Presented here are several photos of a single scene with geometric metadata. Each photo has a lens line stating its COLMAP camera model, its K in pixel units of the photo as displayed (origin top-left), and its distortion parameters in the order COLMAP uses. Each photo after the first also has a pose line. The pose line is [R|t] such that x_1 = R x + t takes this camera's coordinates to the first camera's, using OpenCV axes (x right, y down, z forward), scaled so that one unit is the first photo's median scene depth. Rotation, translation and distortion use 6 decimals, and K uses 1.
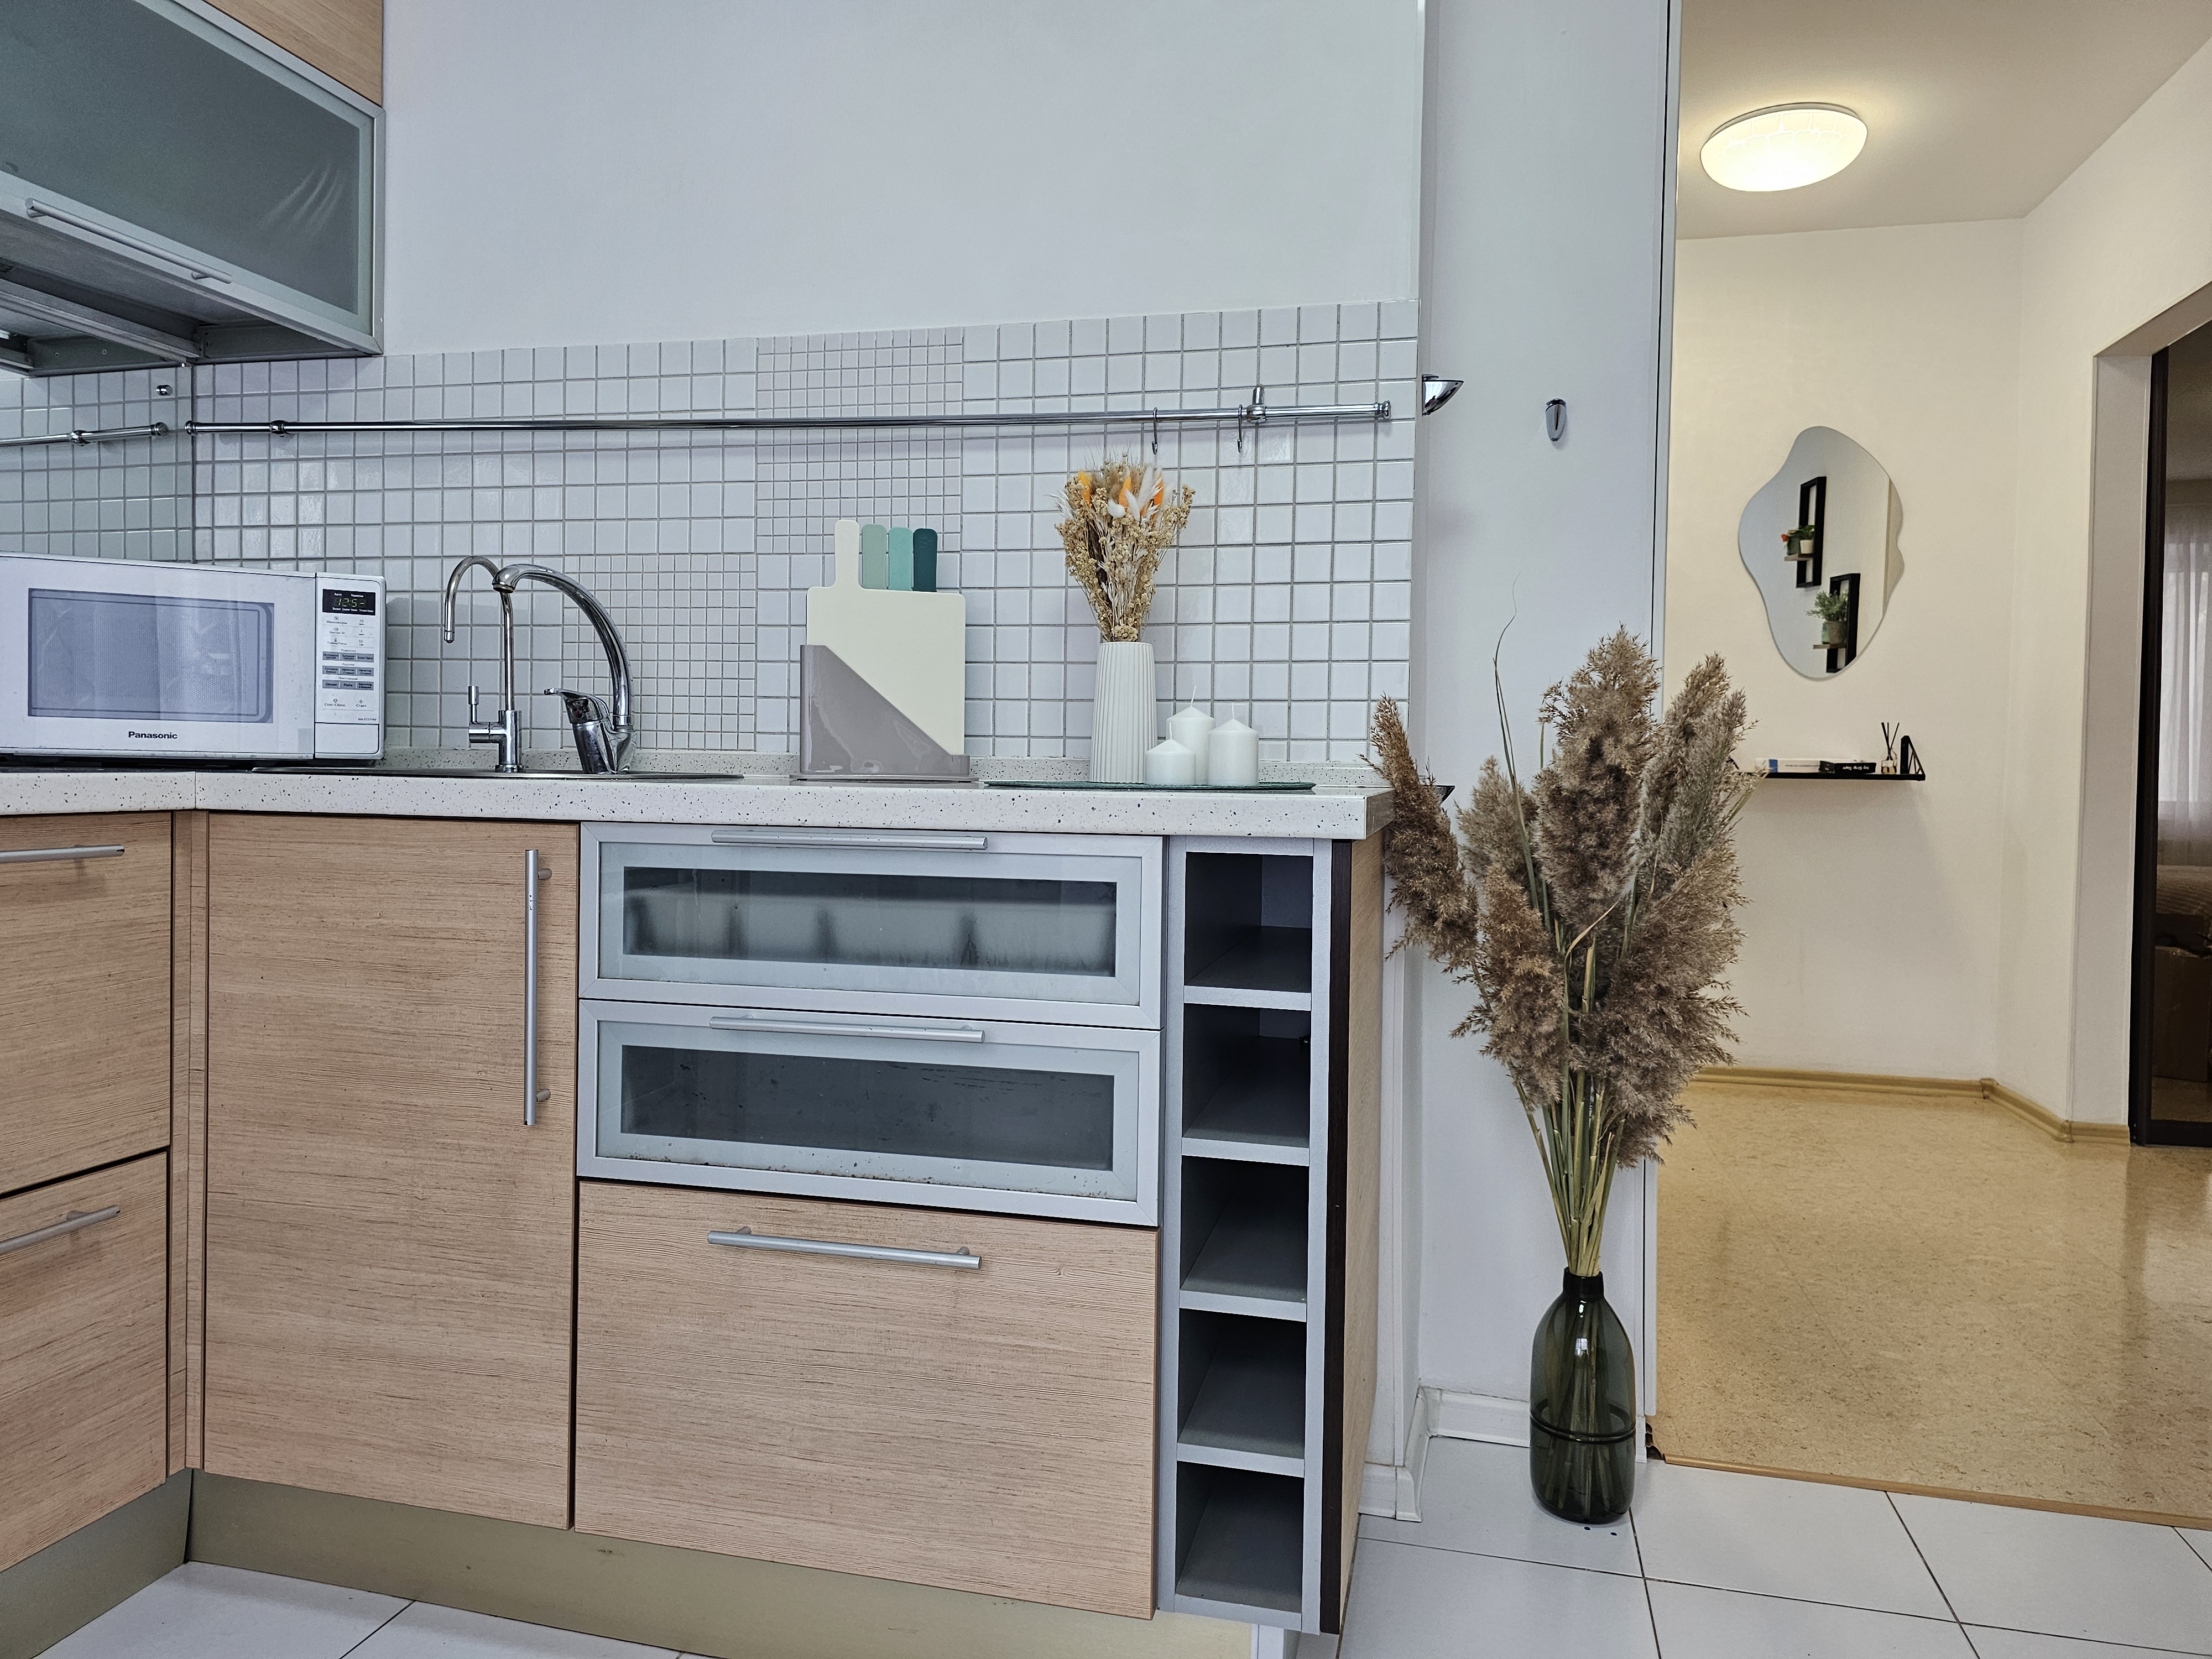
lens RADIAL K [[1478.6, 0, 1109.6], [0, 1478.6, 810.8], [0, 0, 1]] dist [0.082243, -0.088378]
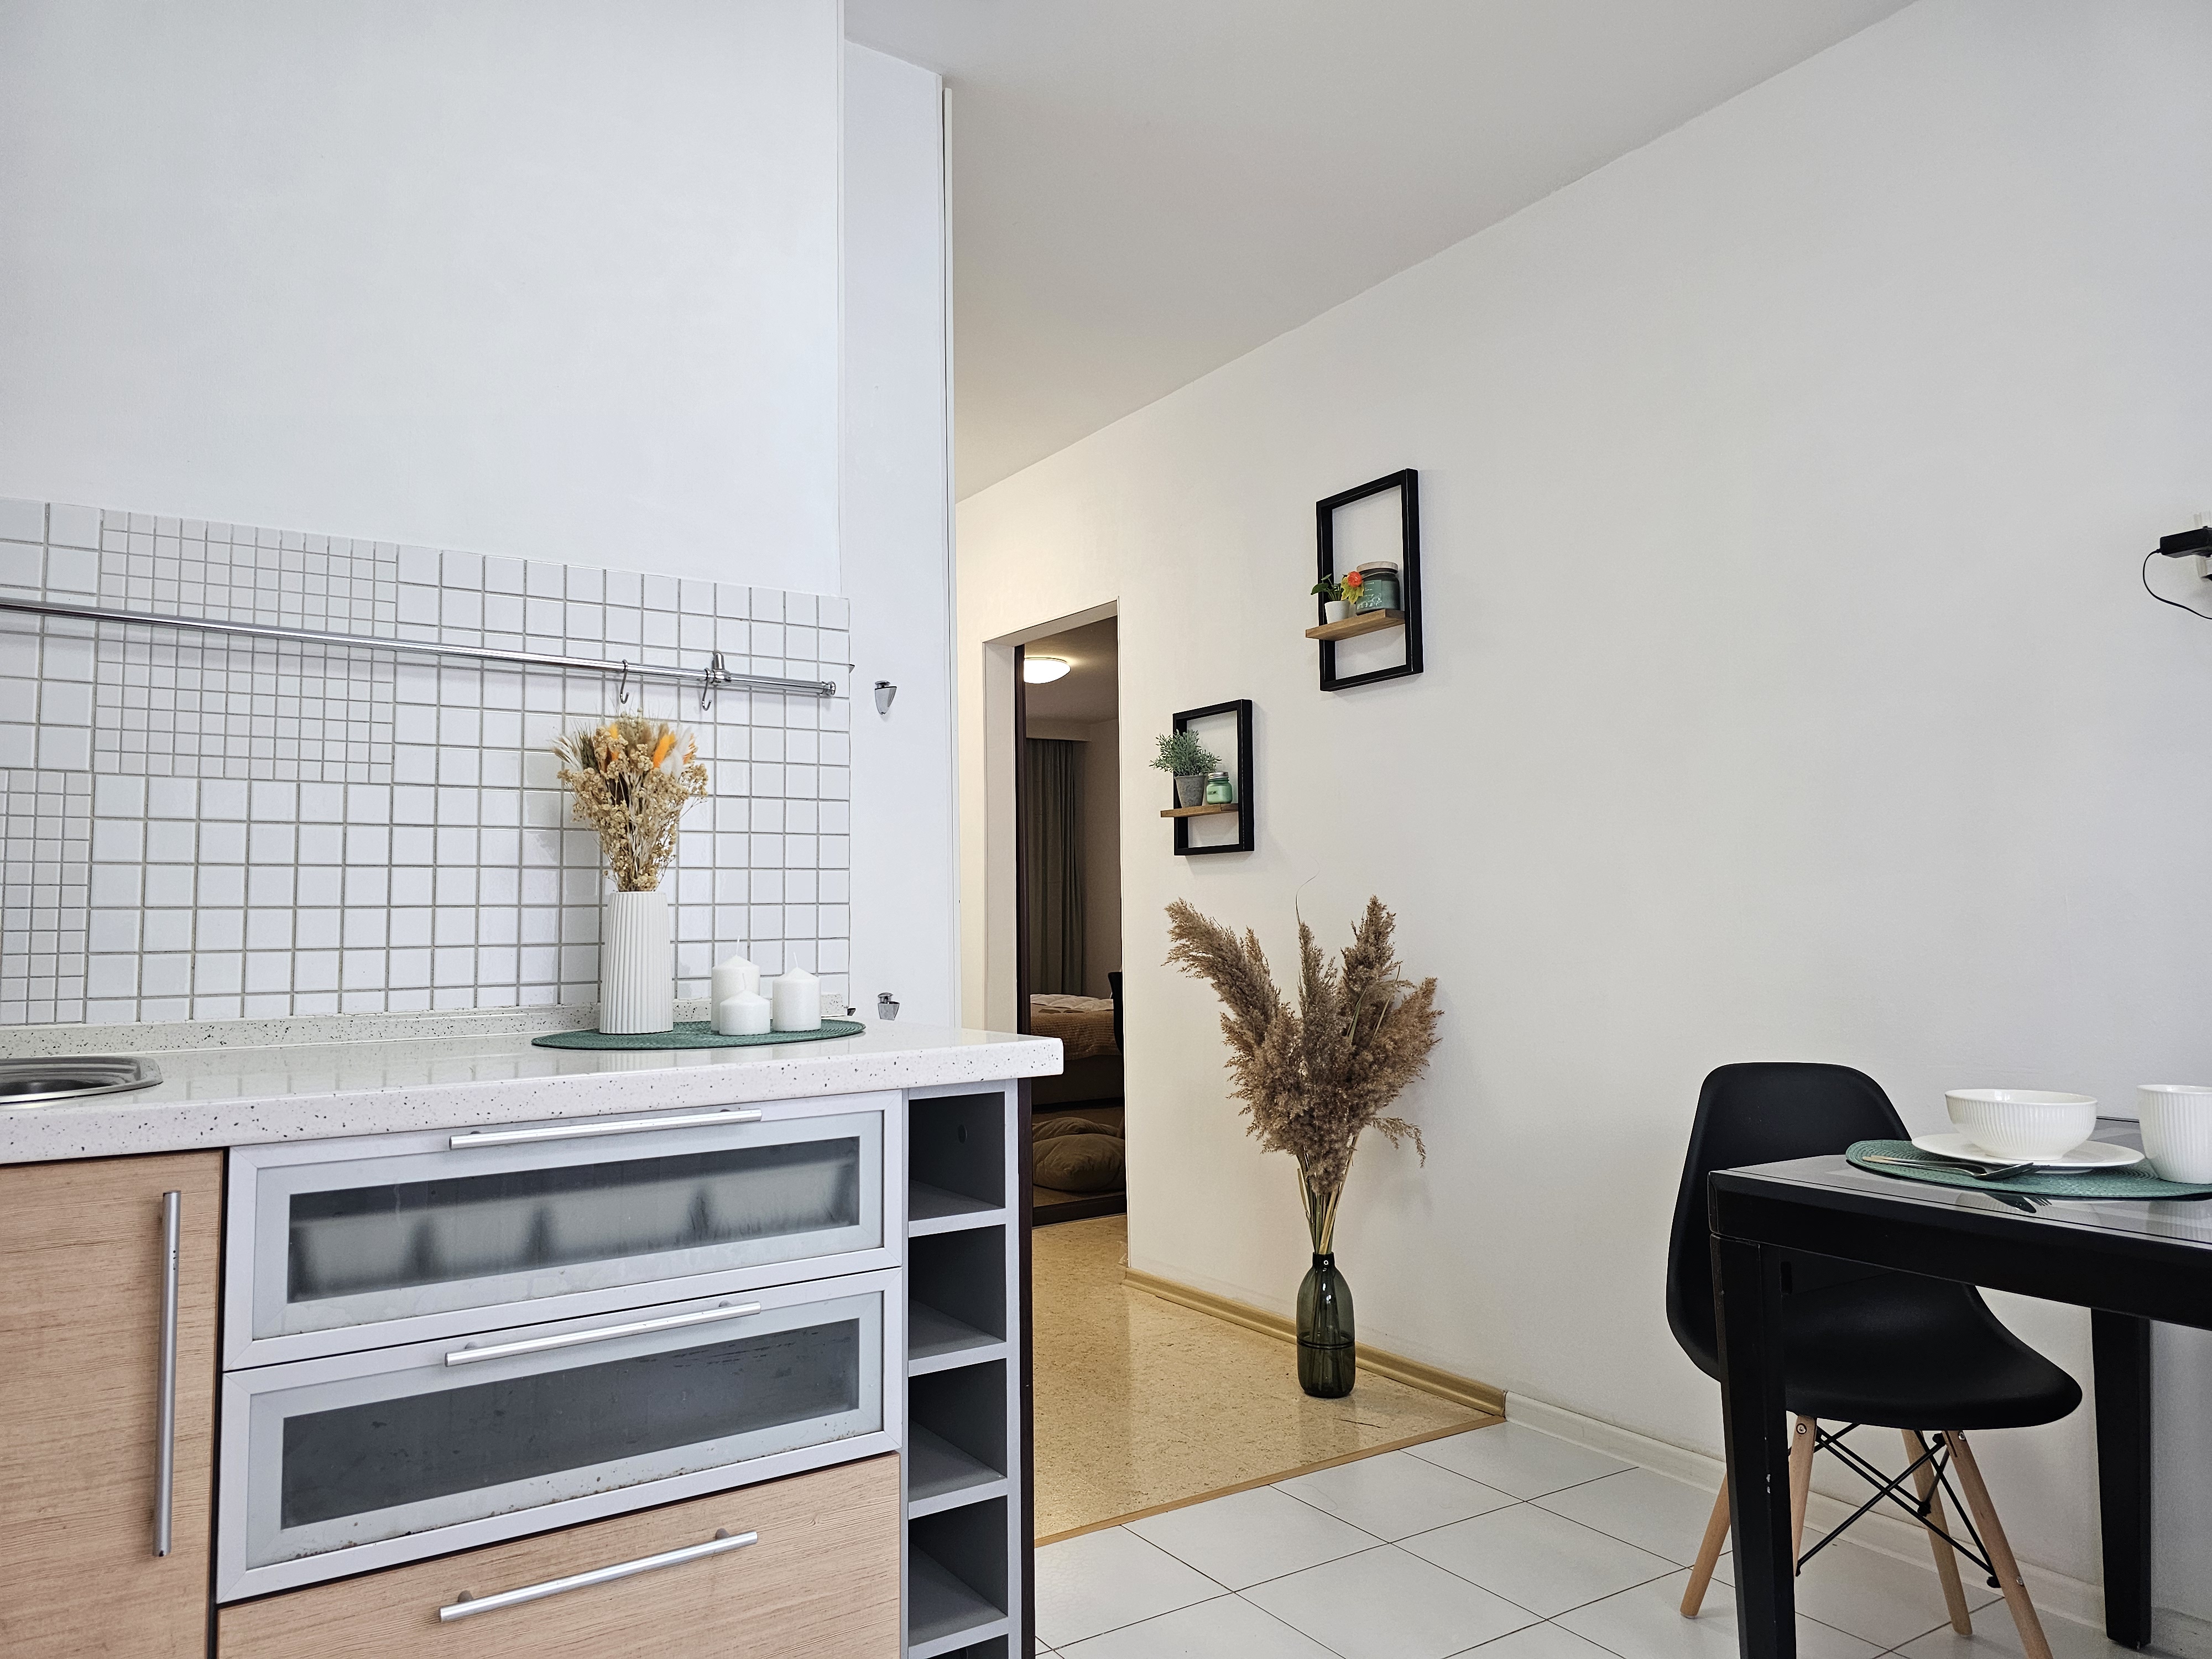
lens RADIAL K [[1500.8, 0, 1081.8], [0, 1500.8, 819.9], [0, 0, 1]] dist [0.043045, -0.038860]
pose [[0.680120, 0.024737, 0.732684, -0.643453], [0.044834, 0.996156, -0.075250, -0.086210], [-0.731729, 0.084028, 0.676397, 0.094019]]
